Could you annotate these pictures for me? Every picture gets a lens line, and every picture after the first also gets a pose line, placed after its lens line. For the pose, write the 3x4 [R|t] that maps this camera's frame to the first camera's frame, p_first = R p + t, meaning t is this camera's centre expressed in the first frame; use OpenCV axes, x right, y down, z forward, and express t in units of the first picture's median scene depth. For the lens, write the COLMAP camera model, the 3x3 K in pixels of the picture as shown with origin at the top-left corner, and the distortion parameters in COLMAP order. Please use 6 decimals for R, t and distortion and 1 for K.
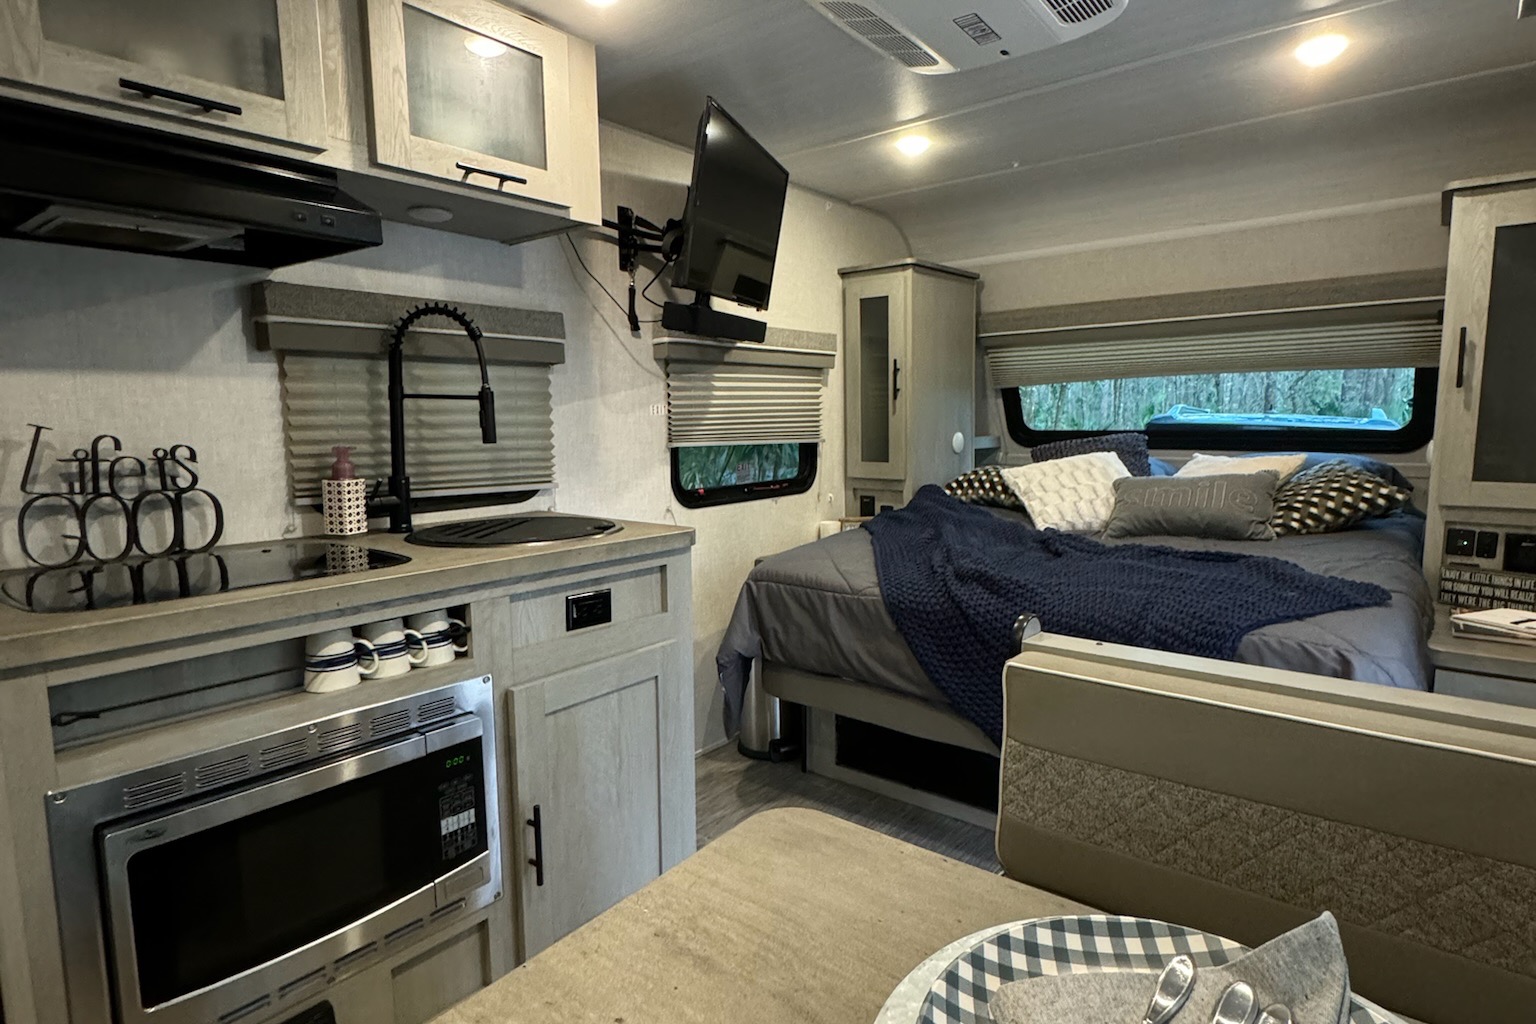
lens RADIAL K [[817.9, 0, 768.0], [0, 817.9, 512.0], [0, 0, 1]] dist [0.001056, -0.000682]
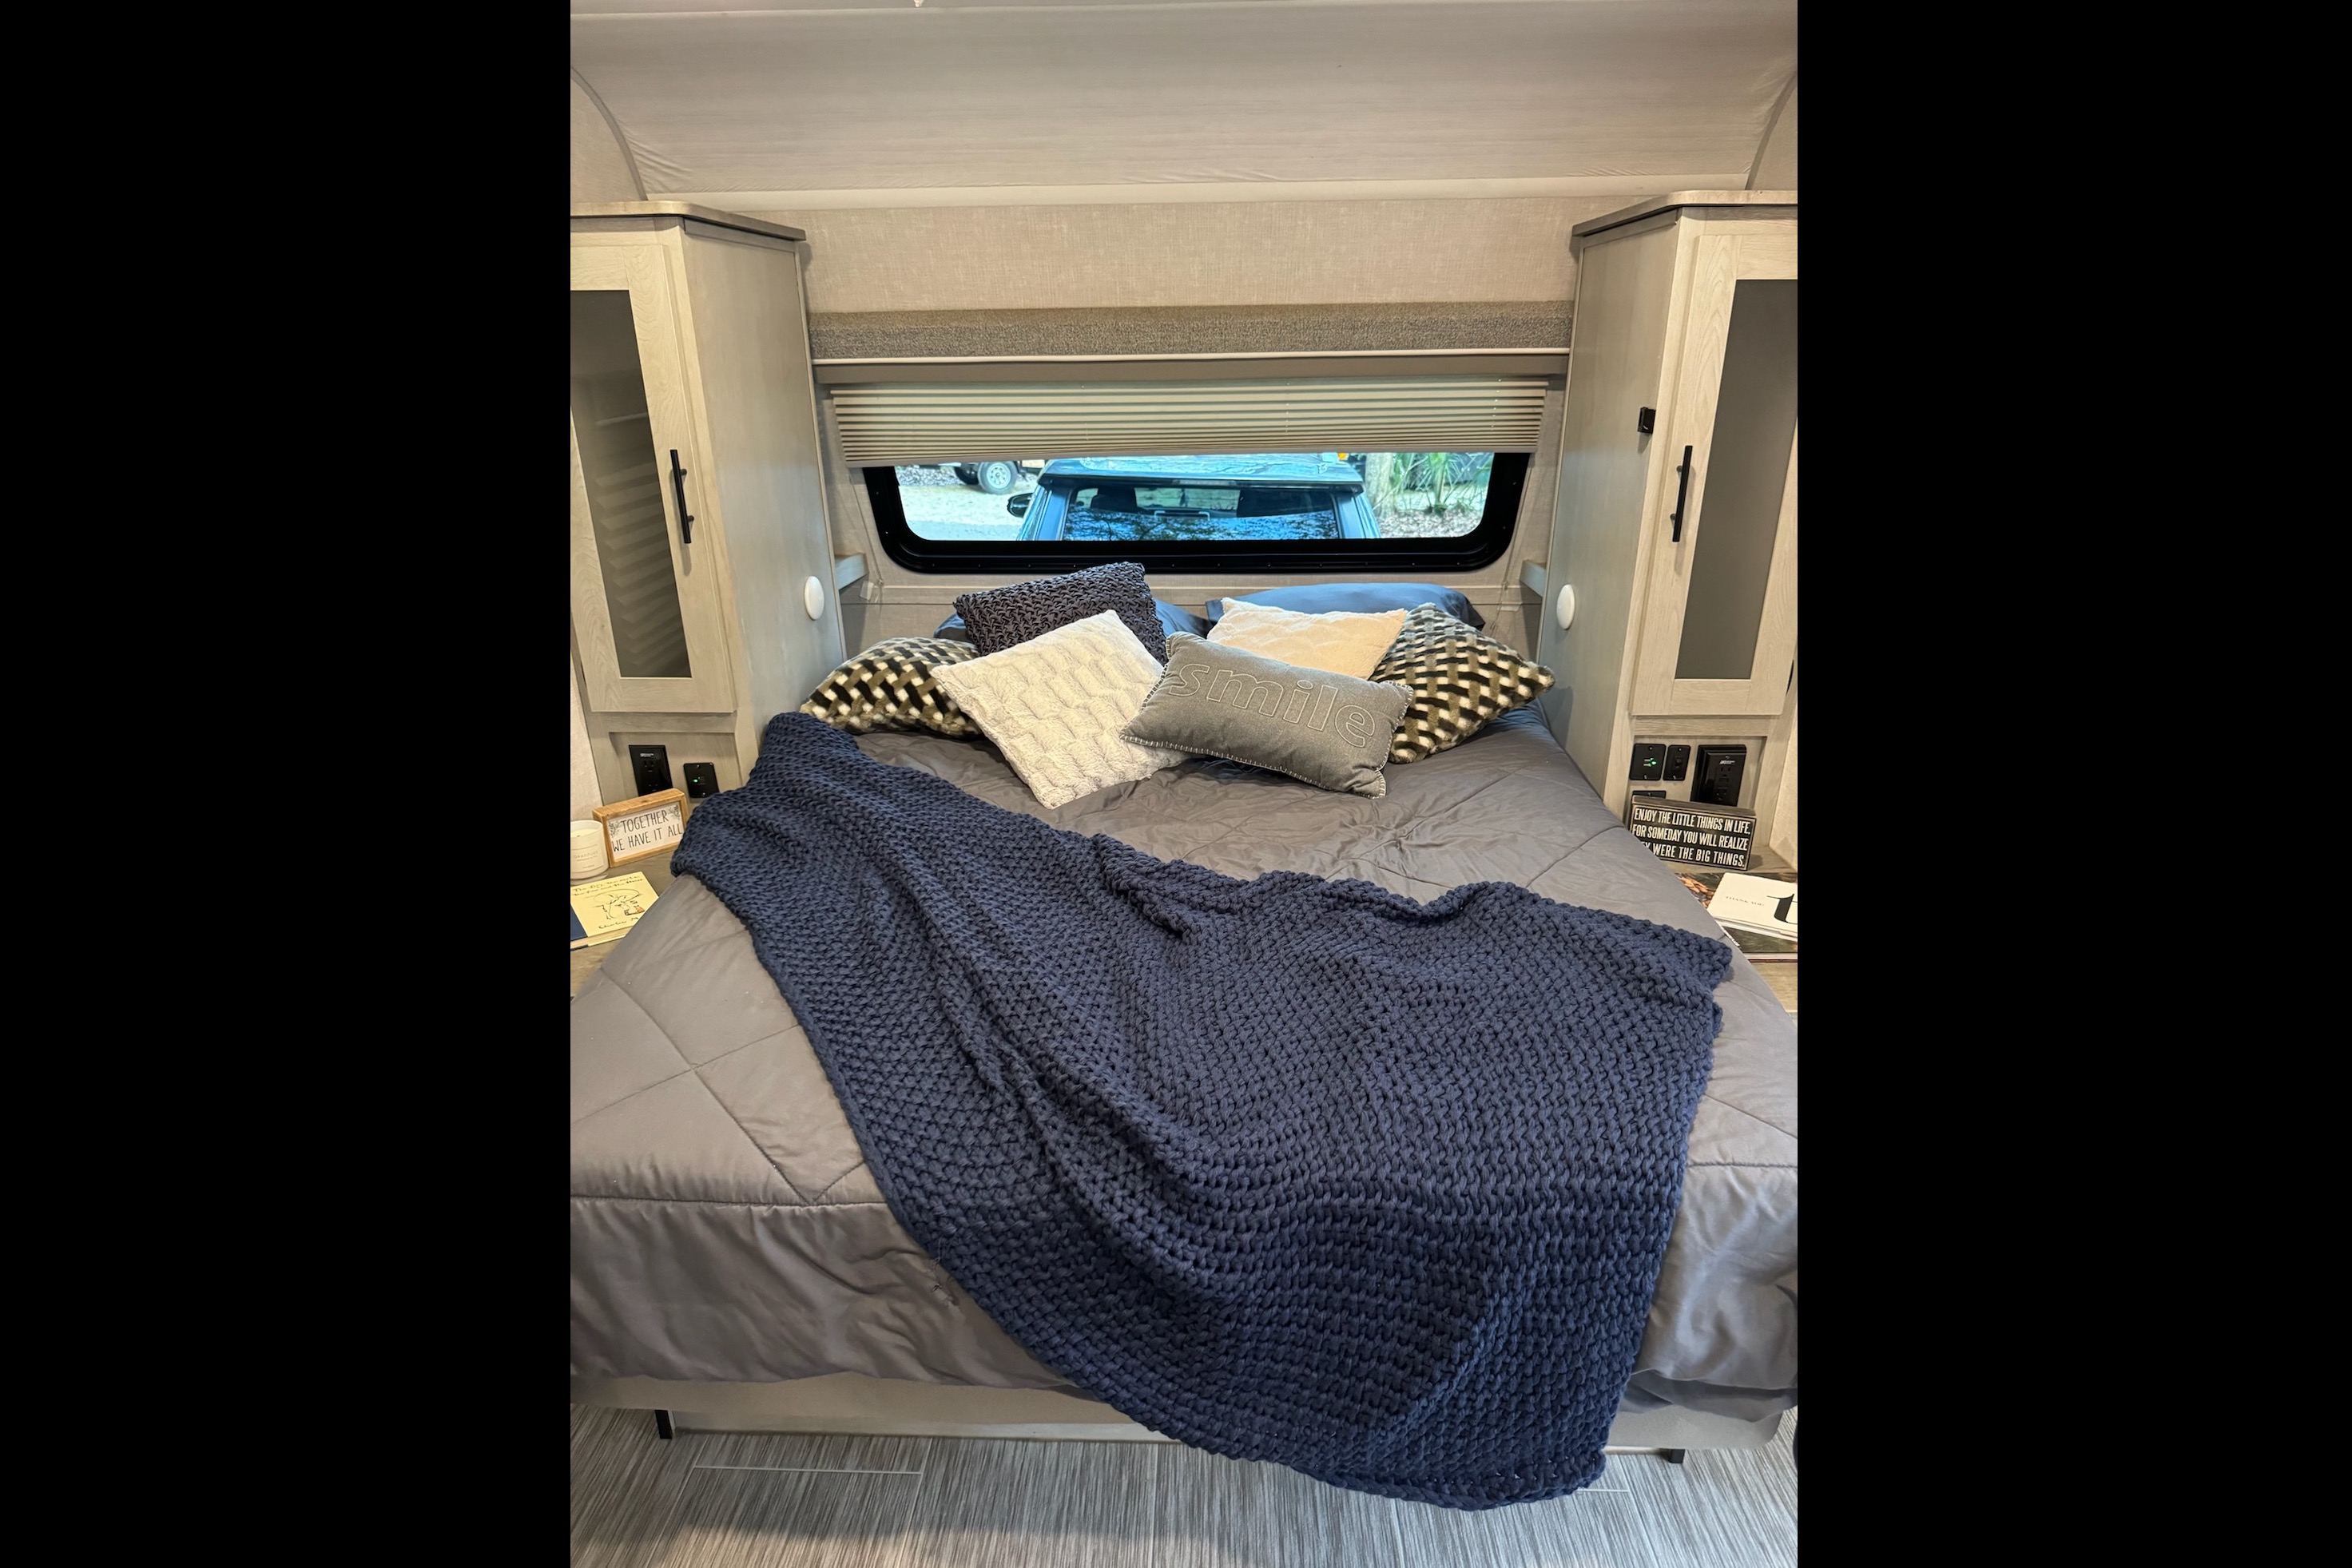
lens RADIAL K [[1179.7, 0, 1176.0], [0, 1179.7, 784.0], [0, 0, 1]] dist [0.045743, -0.000197]
pose [[0.797170, -0.203192, 0.568536, -0.028545], [0.069311, 0.966240, 0.248146, -0.158092], [-0.599763, -0.158409, 0.784341, 0.324384]]
